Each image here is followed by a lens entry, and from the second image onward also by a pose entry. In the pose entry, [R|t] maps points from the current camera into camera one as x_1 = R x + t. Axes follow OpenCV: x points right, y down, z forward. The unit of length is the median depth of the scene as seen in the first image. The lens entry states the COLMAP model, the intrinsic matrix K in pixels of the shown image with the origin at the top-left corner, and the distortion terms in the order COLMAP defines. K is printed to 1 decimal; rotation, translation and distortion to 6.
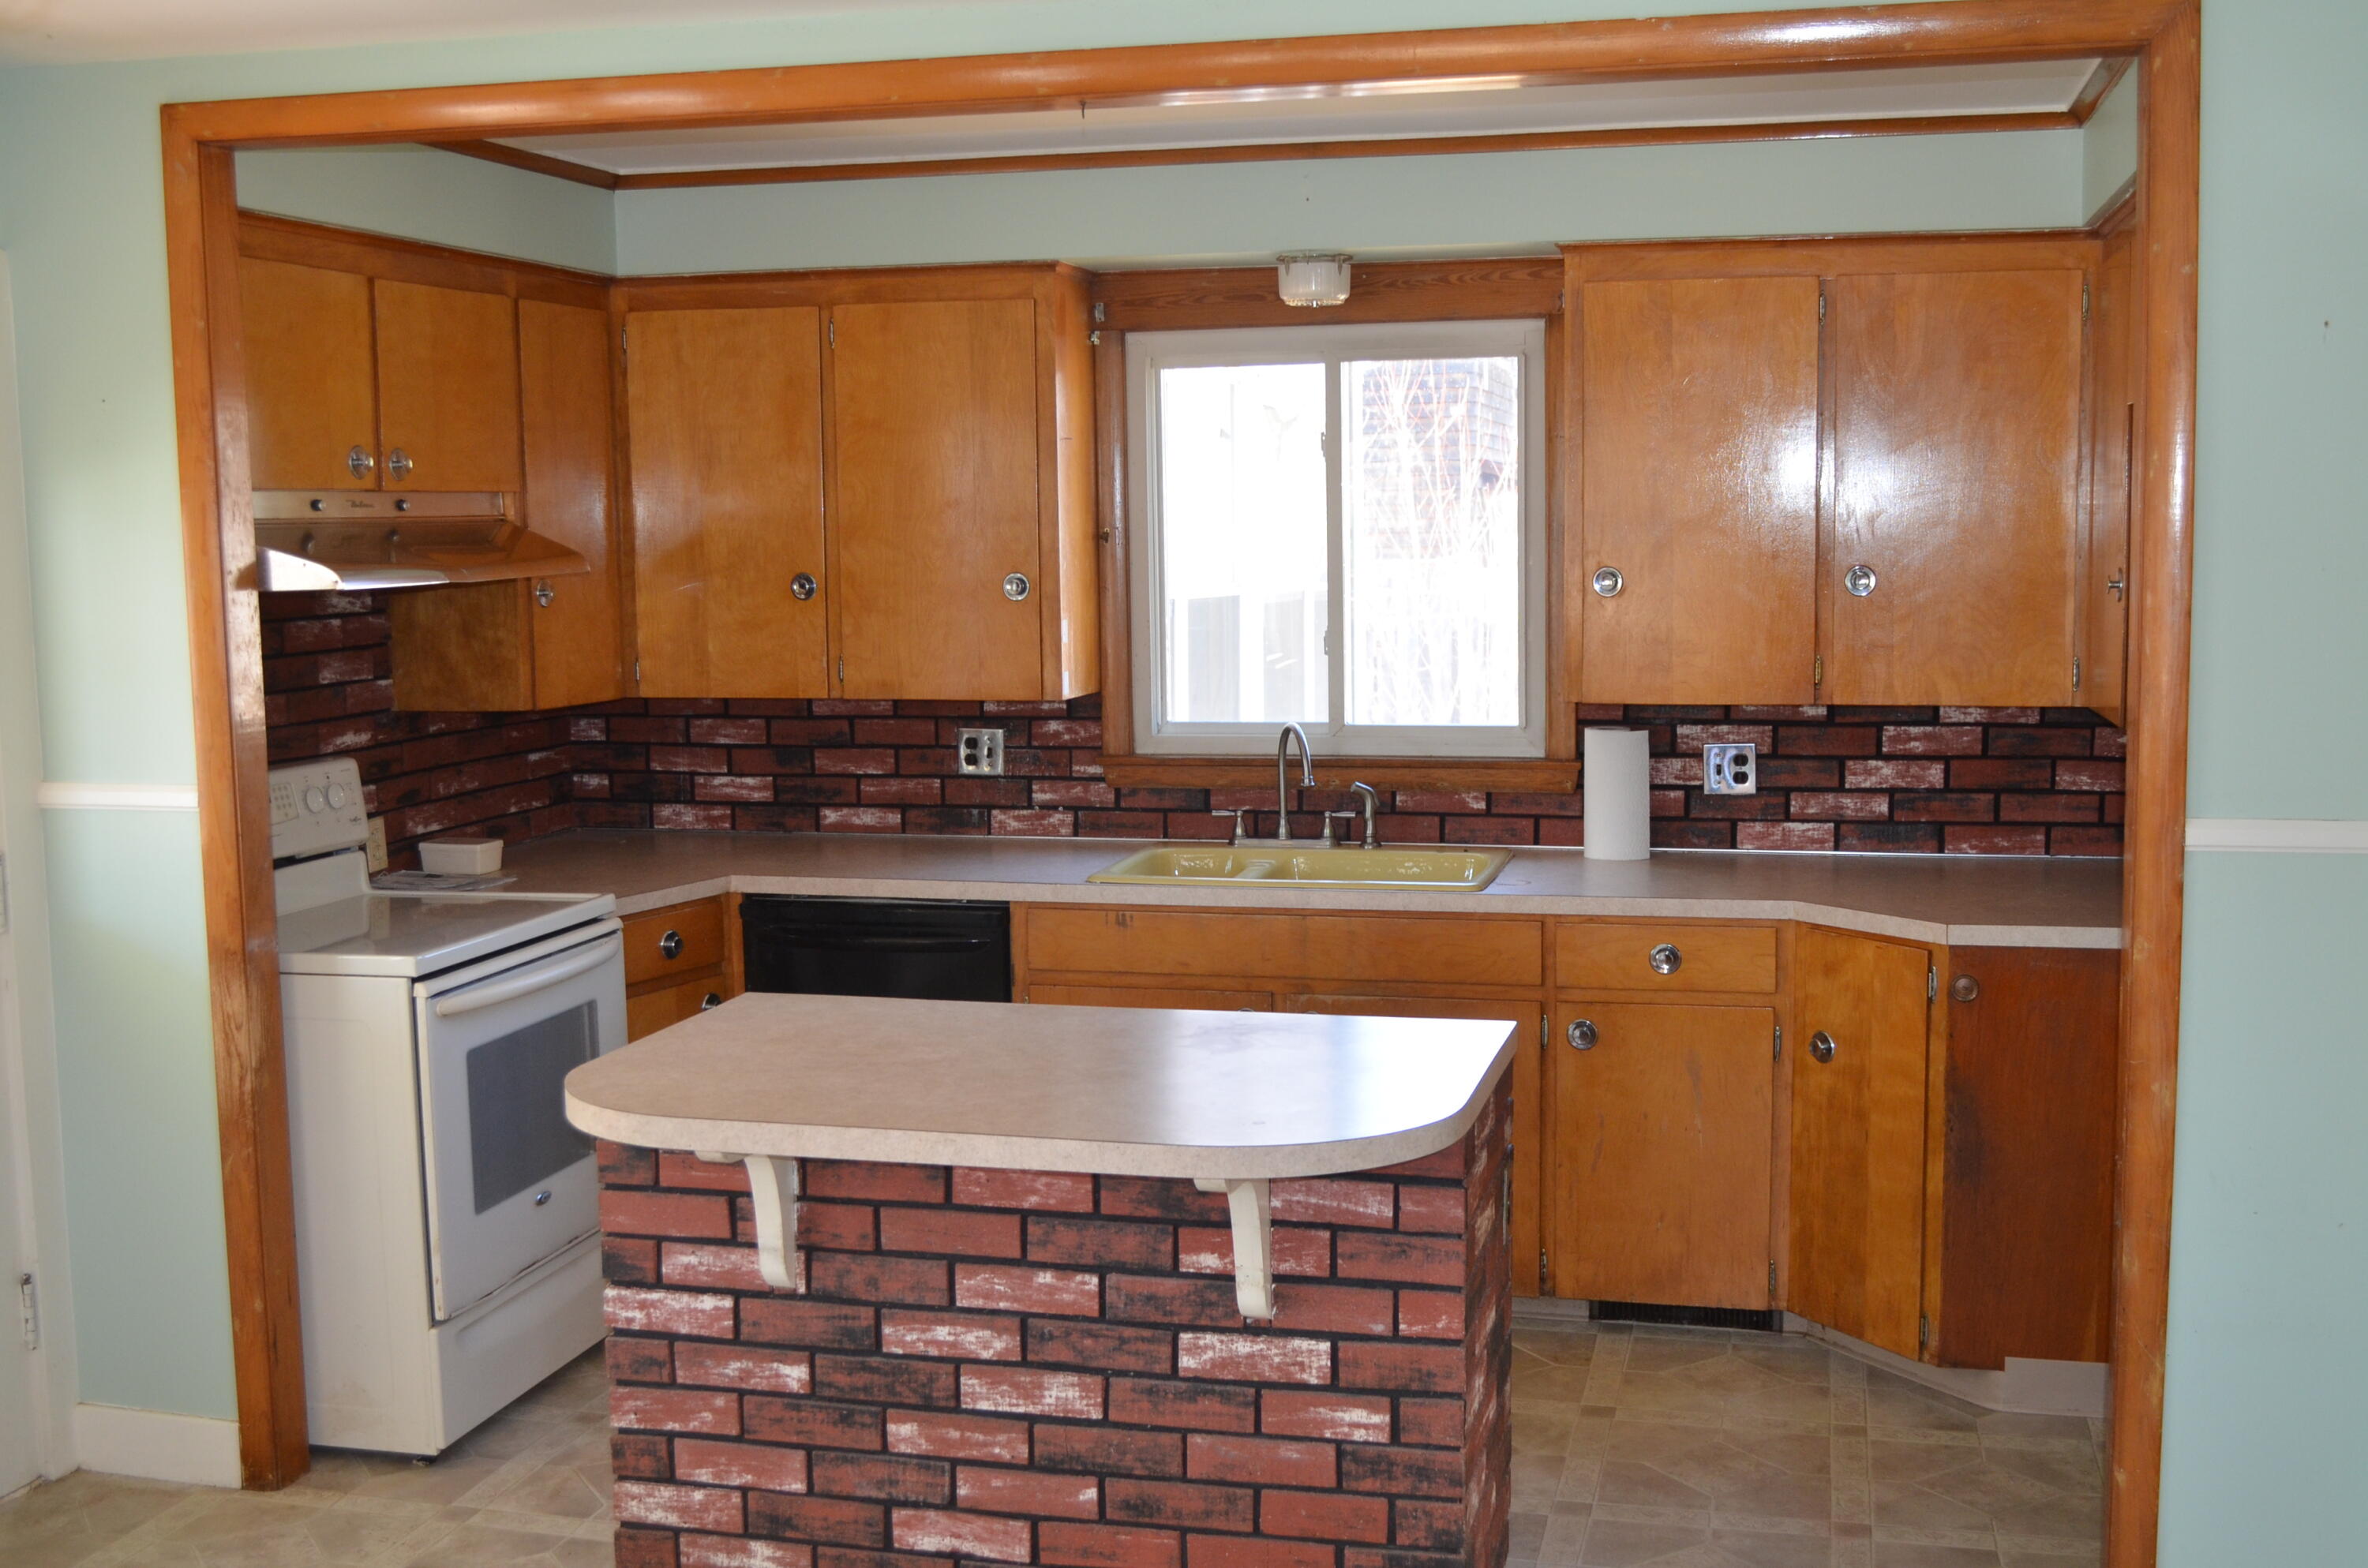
lens RADIAL K [[2421.2, 0, 1184.0], [0, 2421.2, 784.0], [0, 0, 1]] dist [-0.054962, 0.000588]
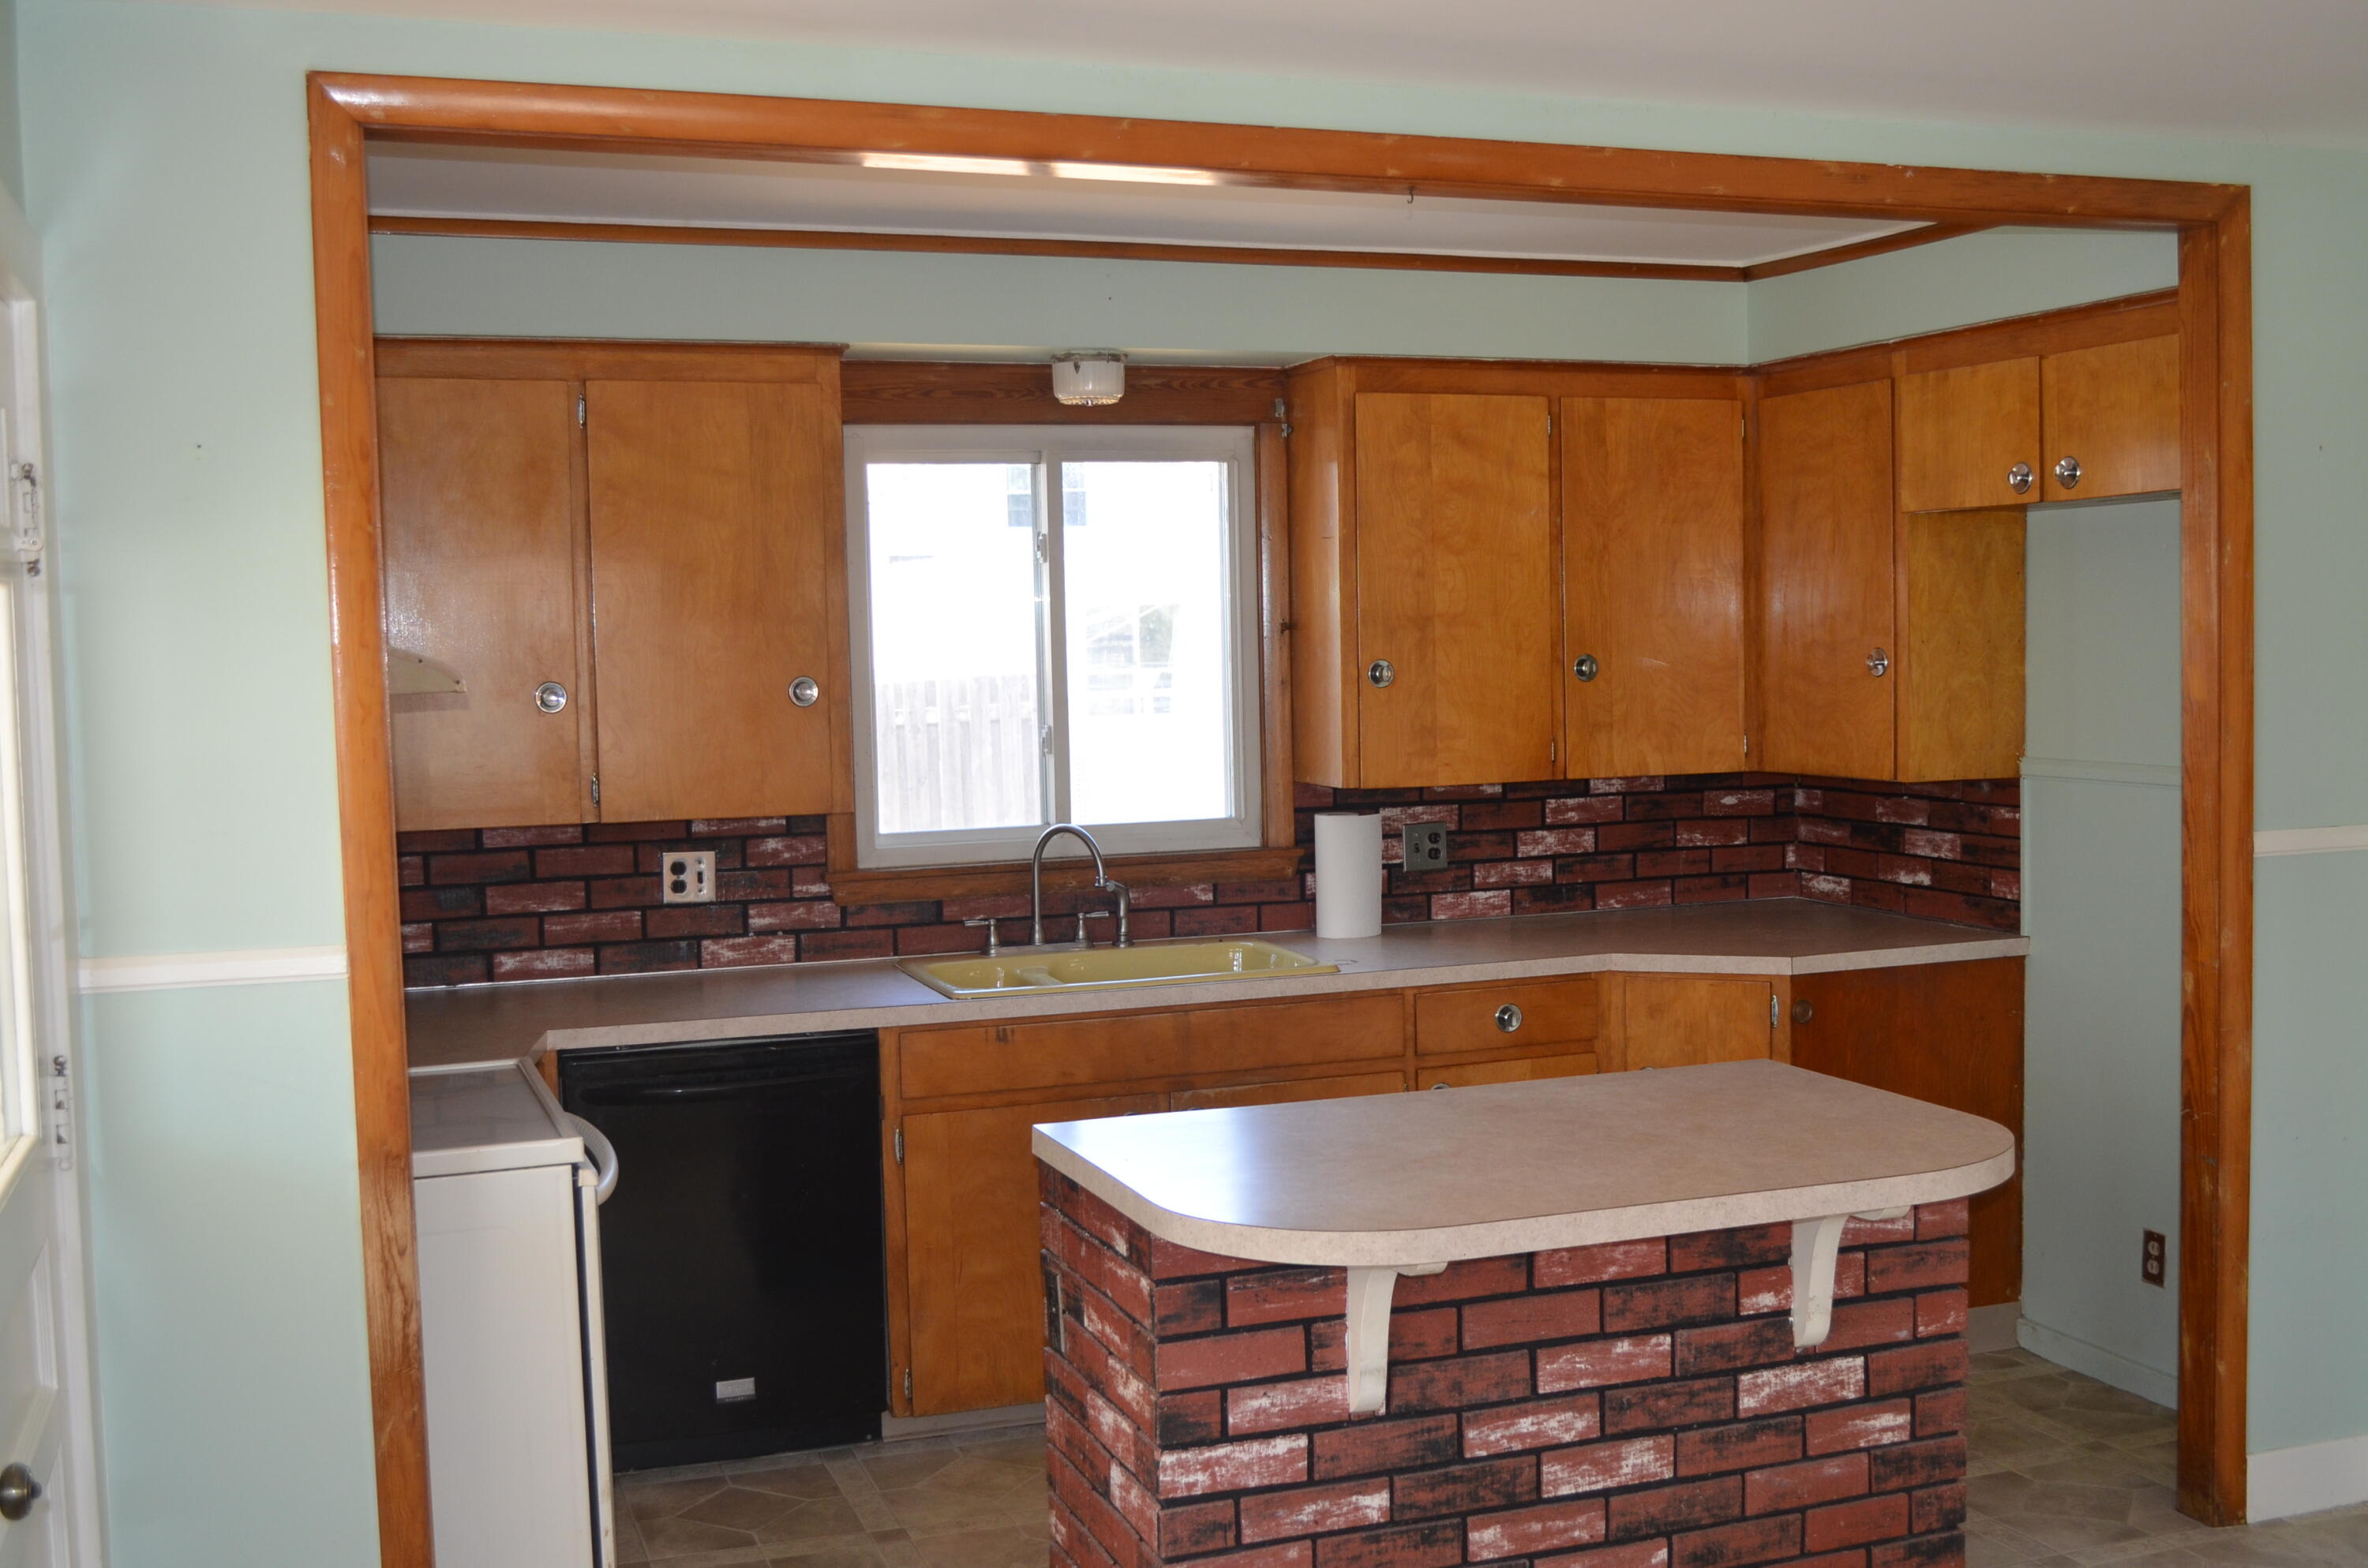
lens RADIAL K [[2421.2, 0, 1184.0], [0, 2421.2, 784.0], [0, 0, 1]] dist [-0.054962, 0.000588]
pose [[0.836047, -0.039908, 0.547204, -0.598494], [0.070196, 0.996935, -0.034543, -0.005525], [-0.544149, 0.067292, 0.836286, 0.196997]]
